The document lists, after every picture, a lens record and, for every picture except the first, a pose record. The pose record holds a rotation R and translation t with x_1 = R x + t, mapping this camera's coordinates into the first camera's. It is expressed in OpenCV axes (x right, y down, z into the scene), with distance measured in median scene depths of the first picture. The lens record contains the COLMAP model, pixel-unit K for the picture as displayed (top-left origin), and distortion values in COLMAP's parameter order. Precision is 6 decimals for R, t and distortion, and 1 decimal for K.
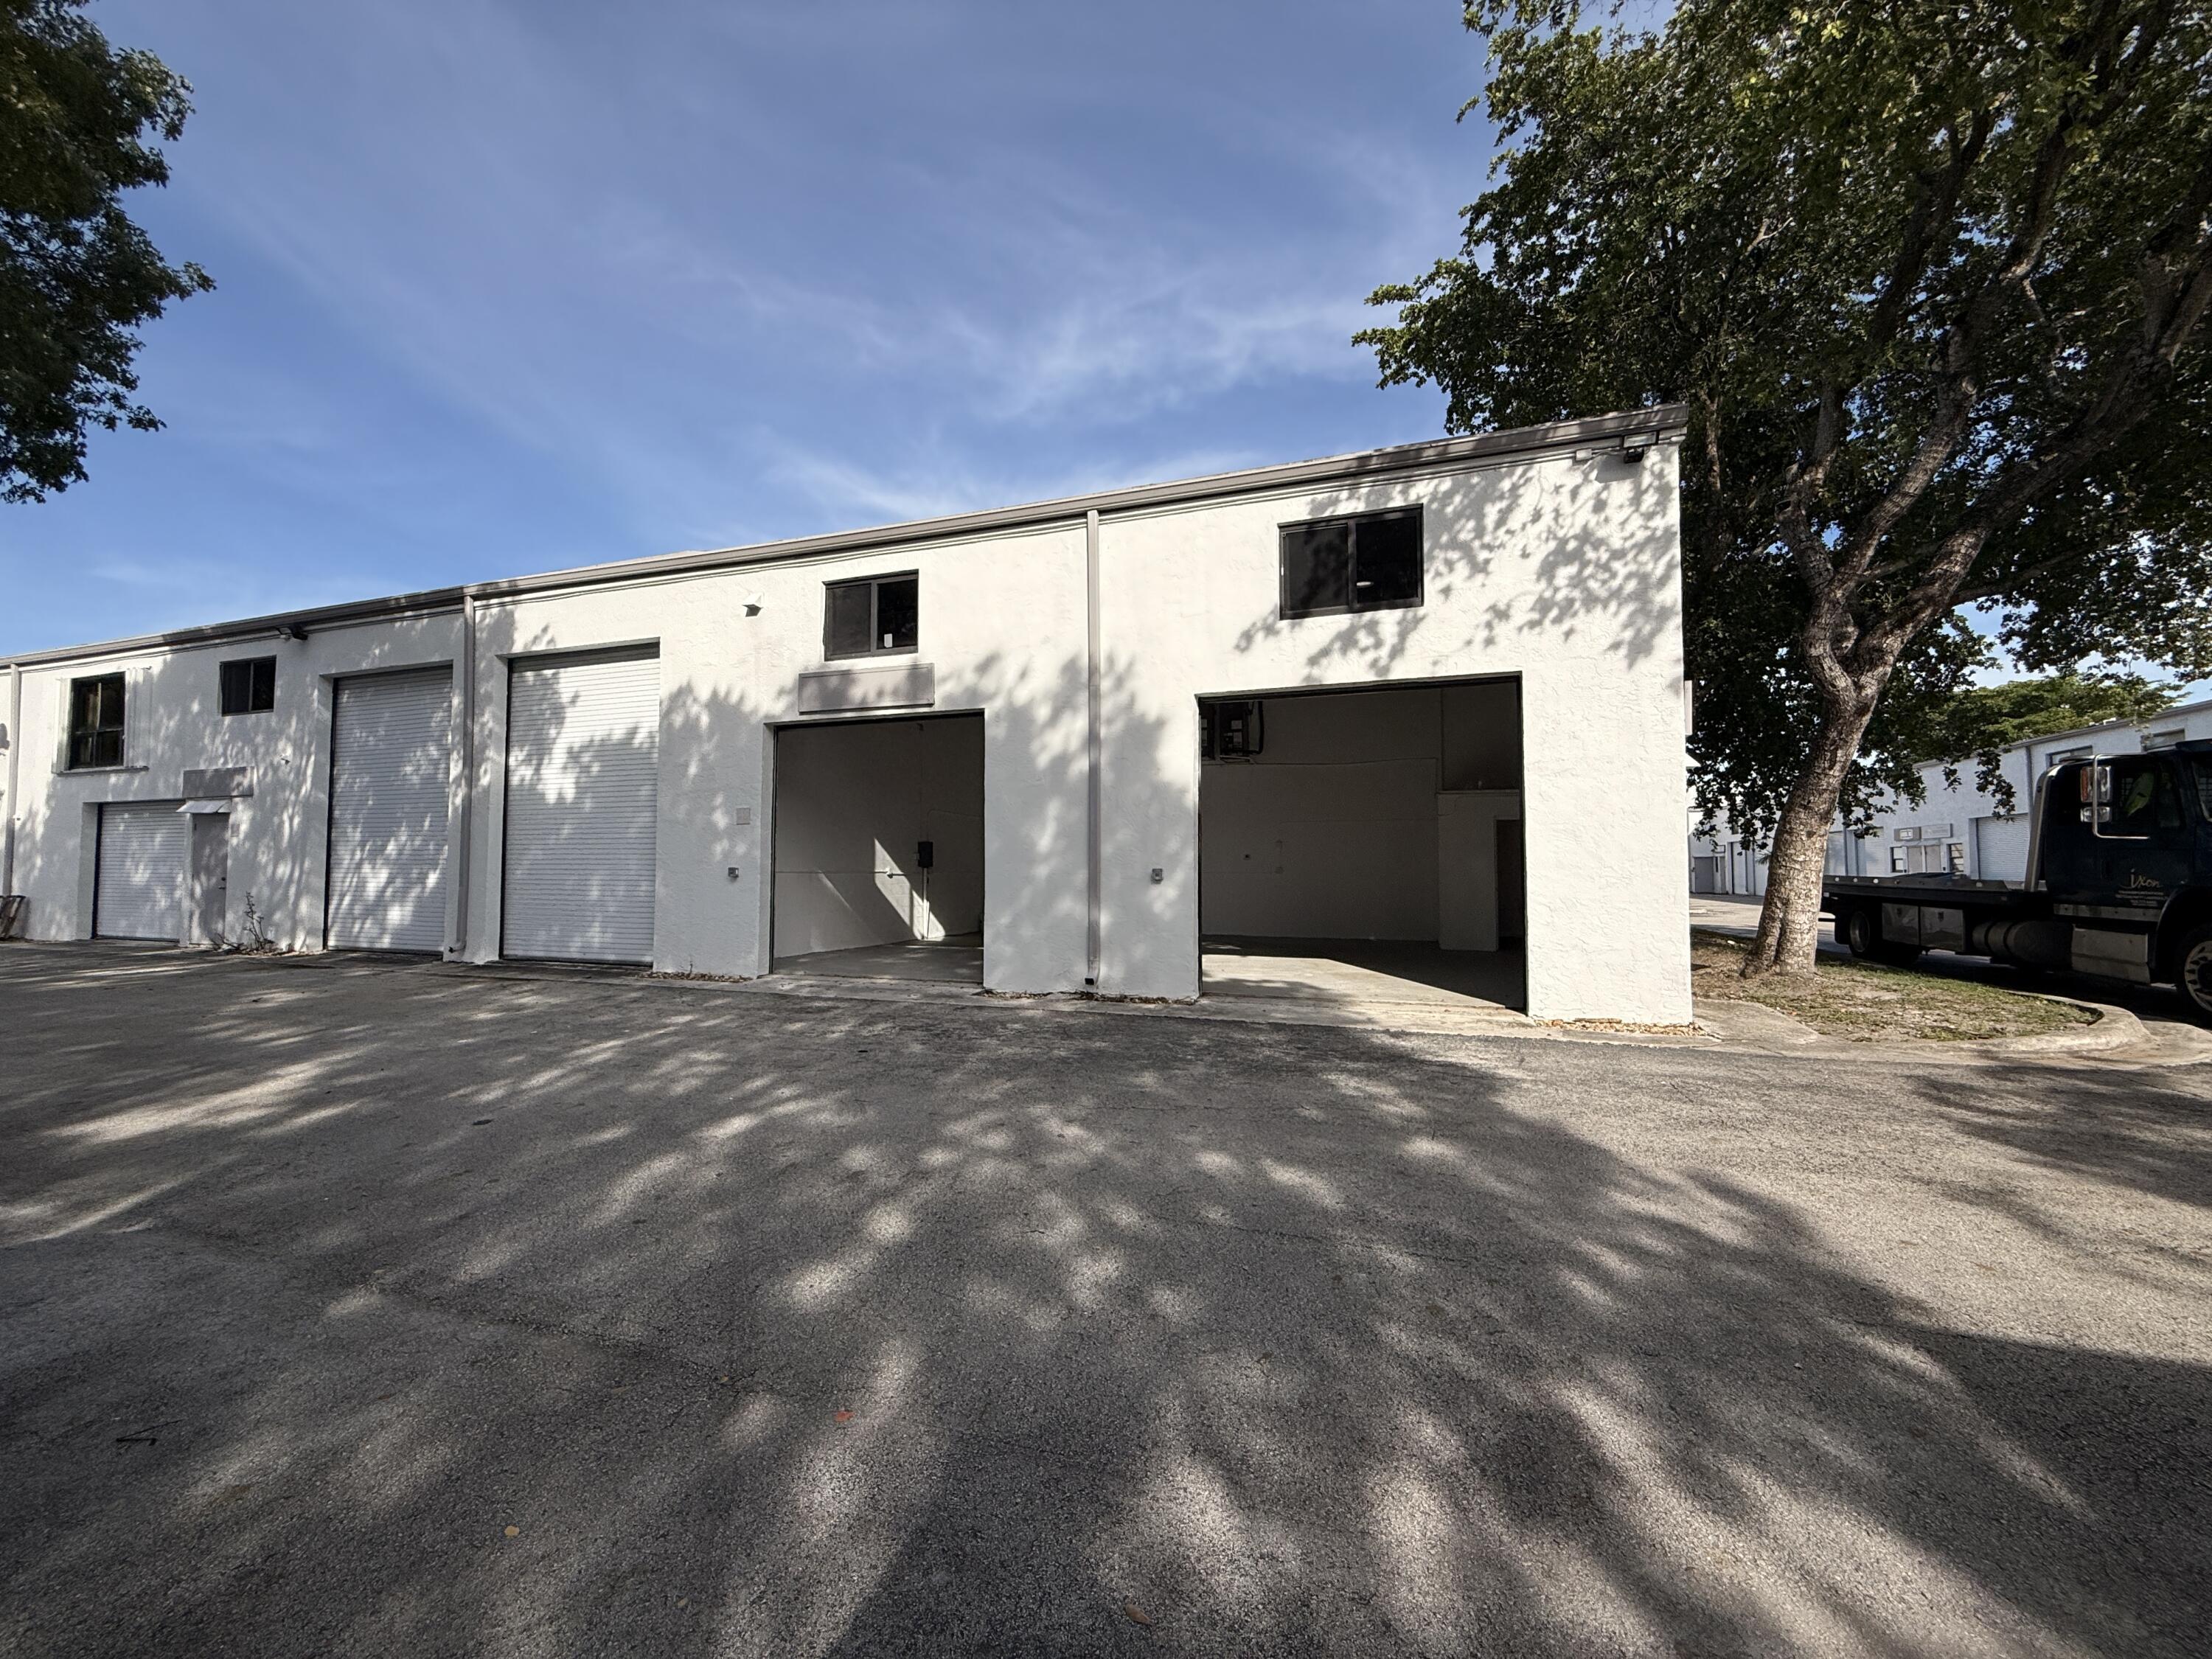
lens RADIAL K [[873.0, 0, 1102.3], [0, 873.0, 829.7], [0, 0, 1]] dist [0.018435, 0.000067]
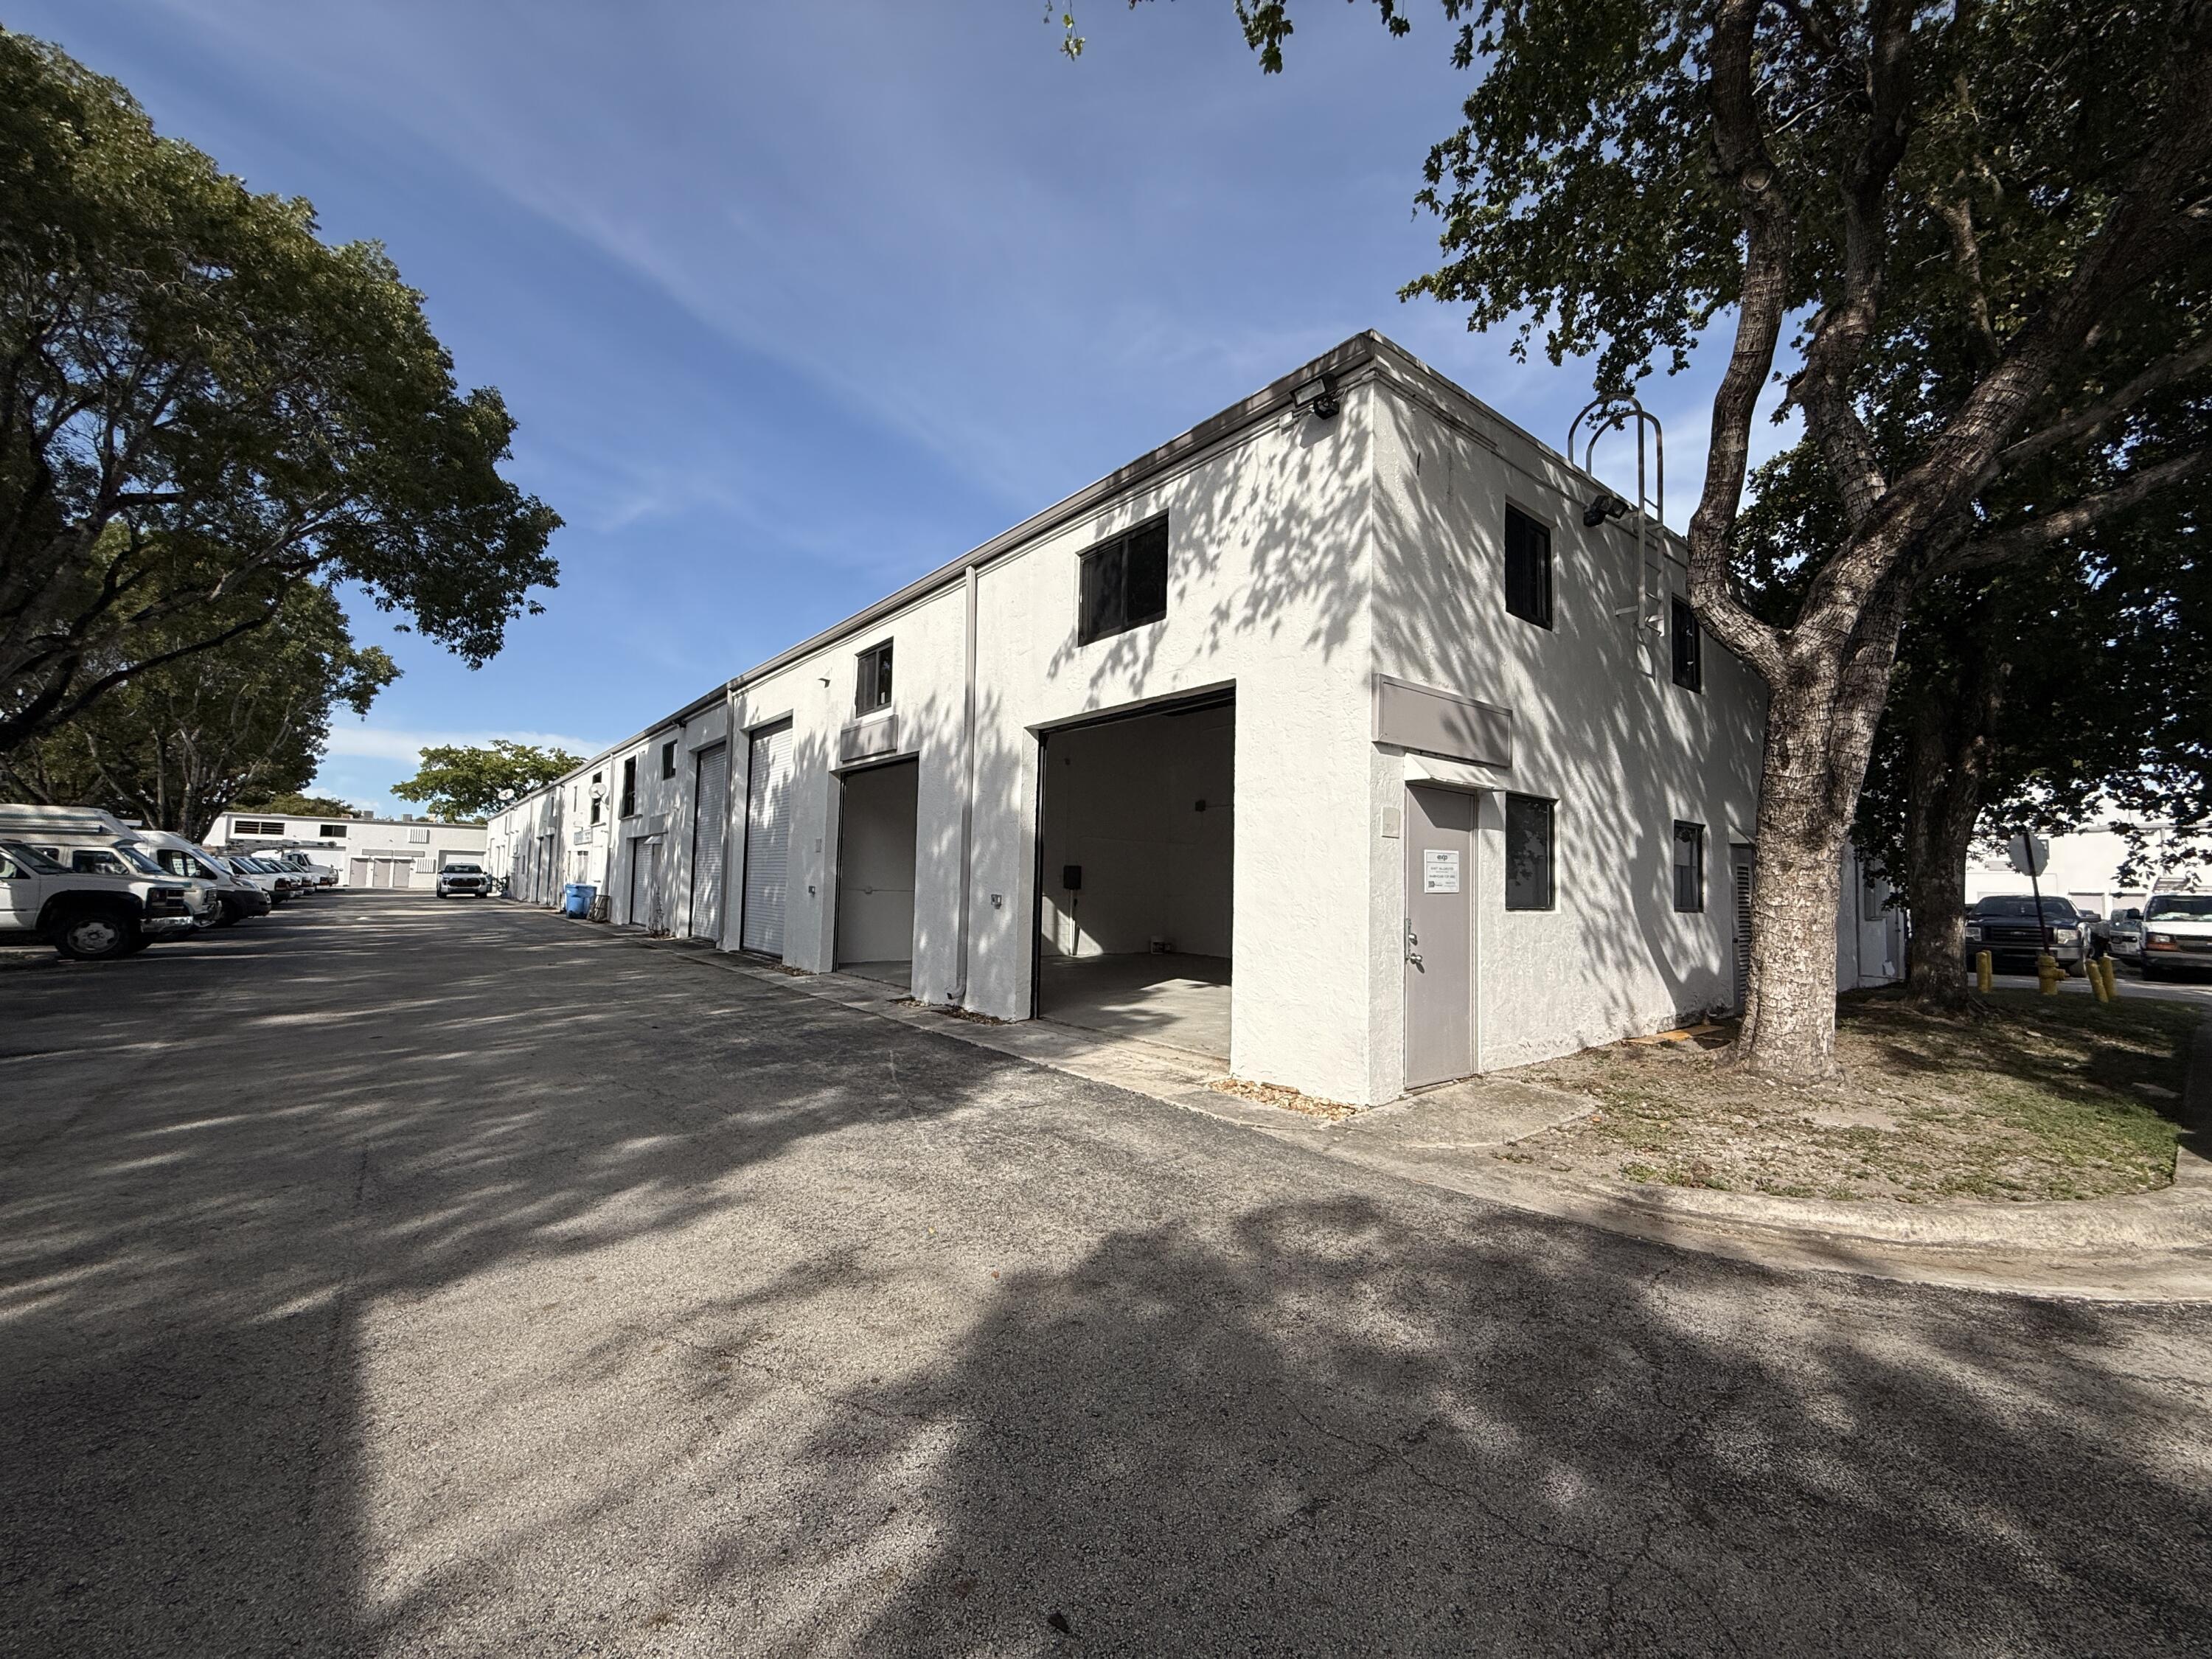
lens RADIAL K [[885.3, 0, 1097.2], [0, 885.3, 828.3], [0, 0, 1]] dist [-0.002217, 0.000022]
pose [[0.845532, -0.015126, -0.533710, 0.782713], [0.000622, 0.999626, -0.027345, -0.005593], [0.533924, 0.022789, 0.845225, 0.176615]]
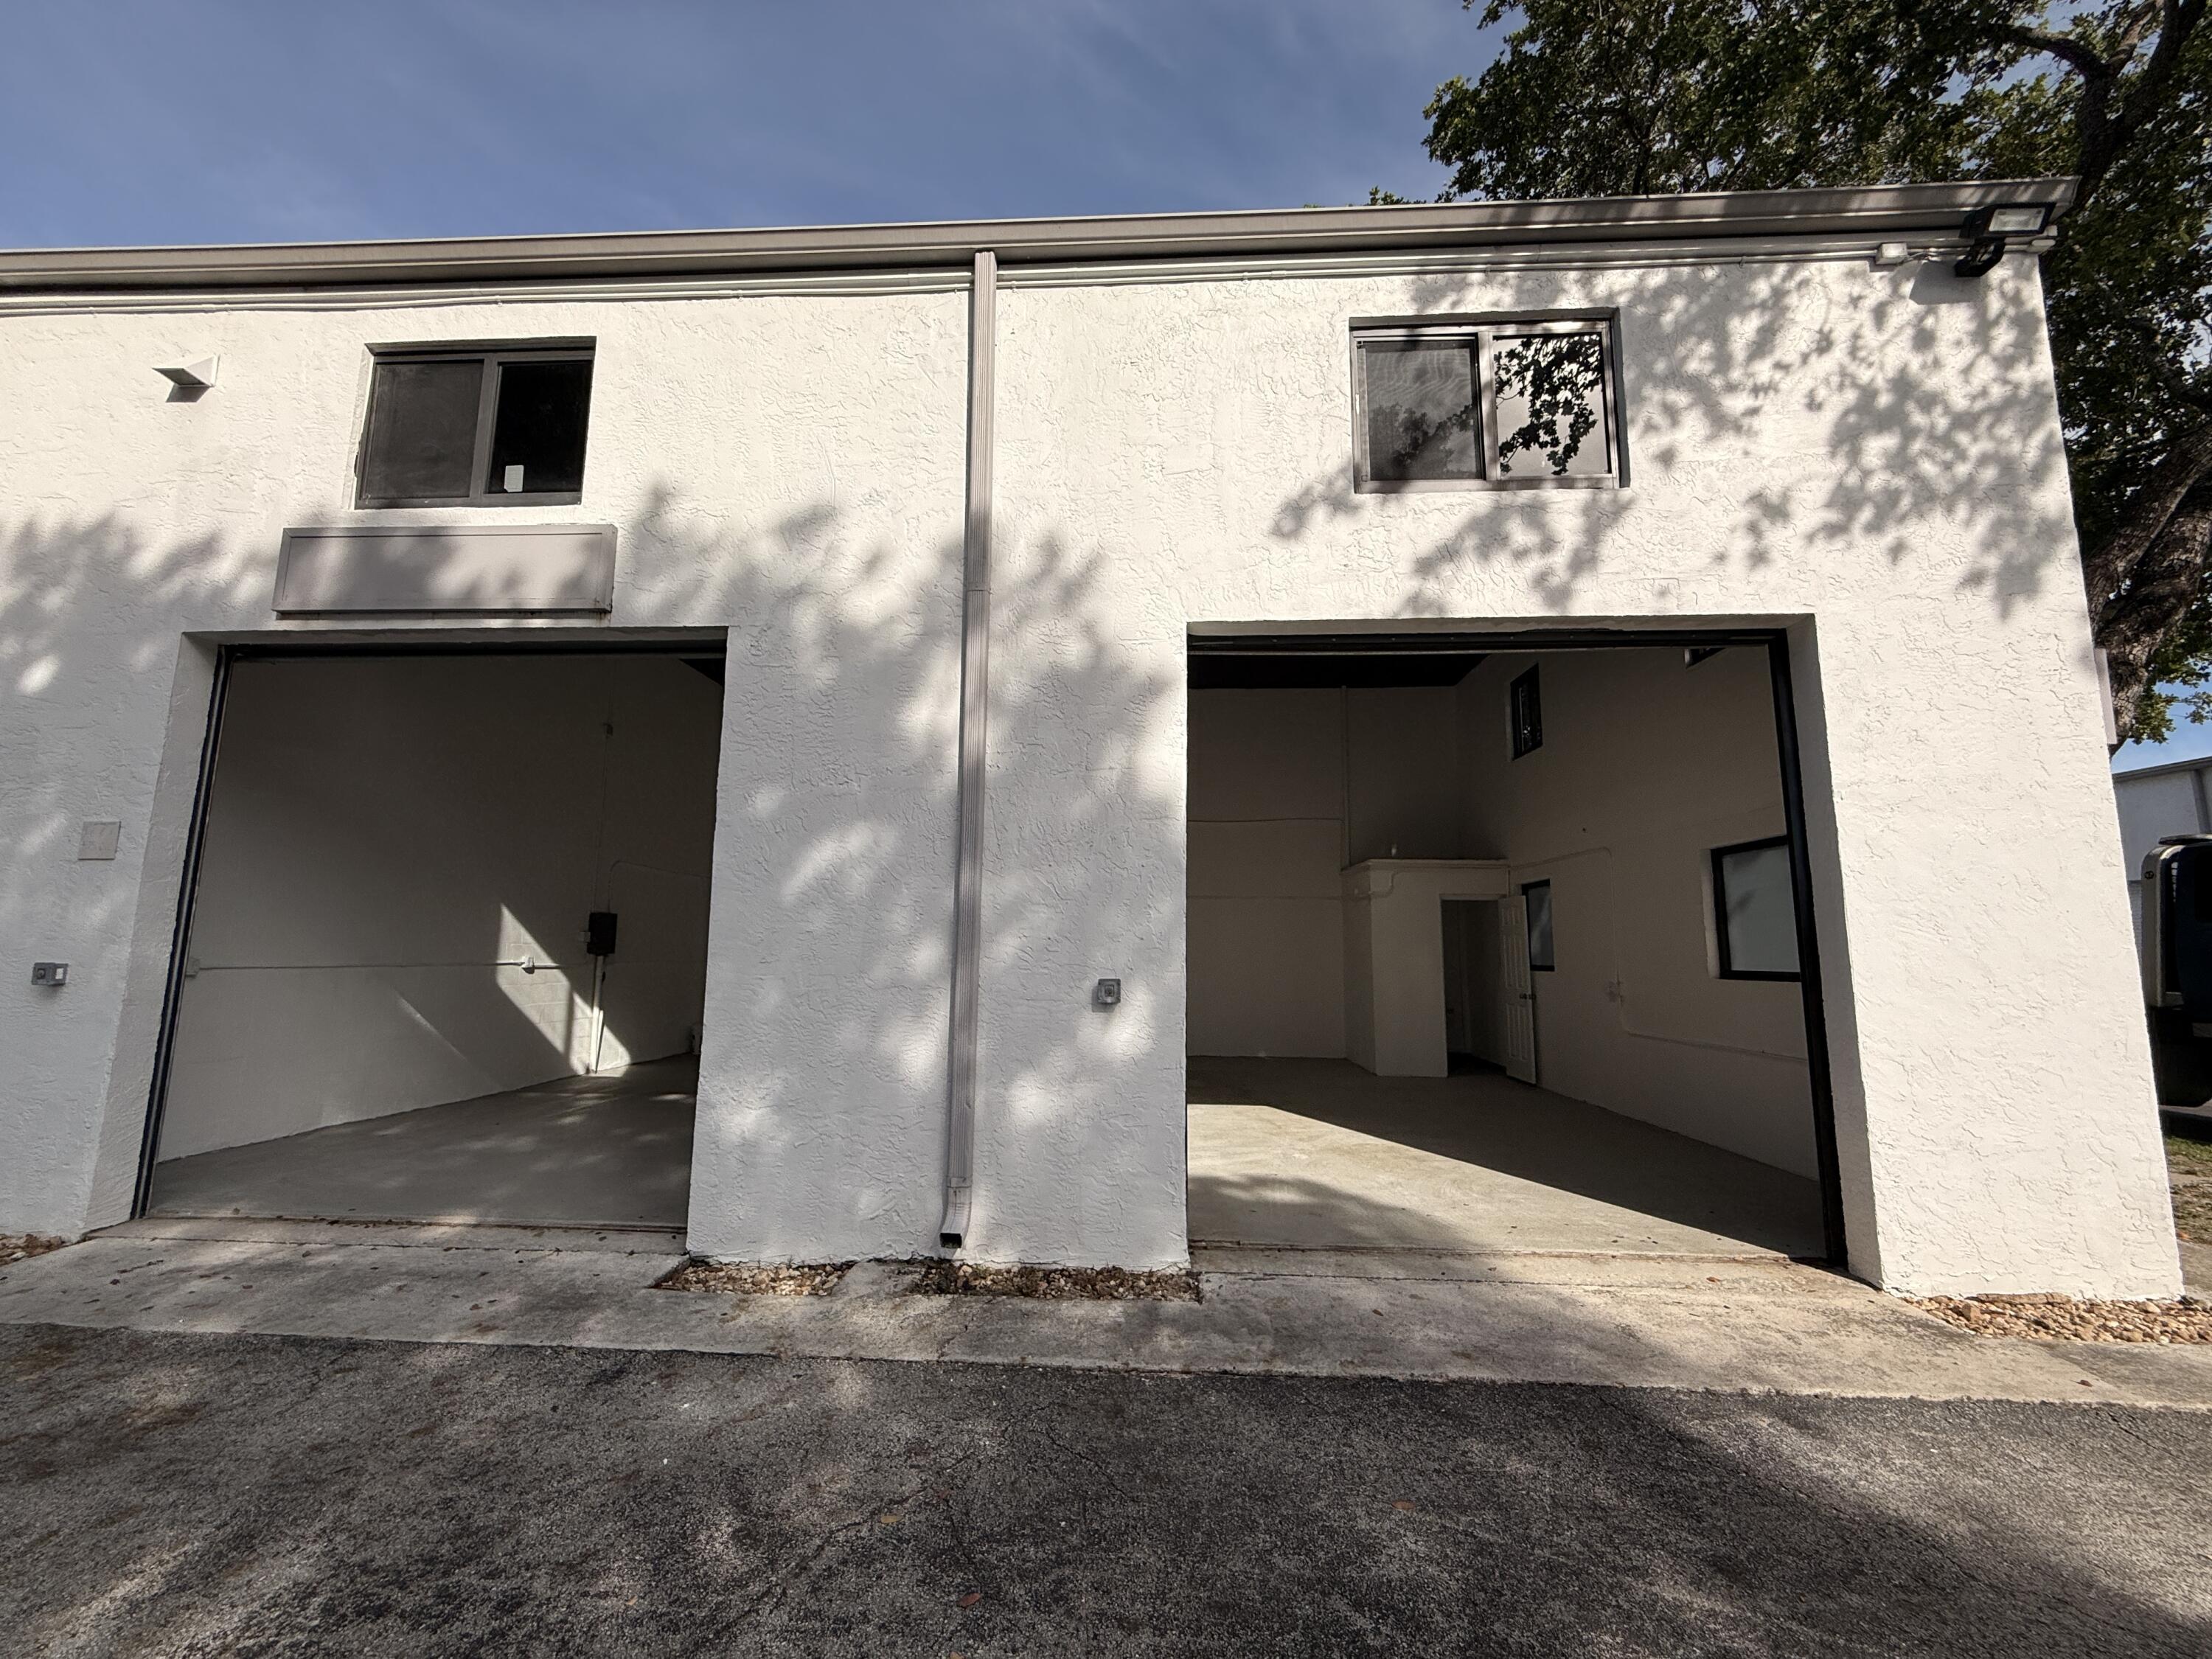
lens RADIAL K [[882.0, 0, 1098.6], [0, 882.0, 828.4], [0, 0, 1]] dist [0.001412, -0.000105]
pose [[0.960894, 0.047696, 0.272778, -0.077950], [-0.023190, 0.995455, -0.092369, 0.009123], [-0.275944, 0.082431, 0.957632, 0.583891]]
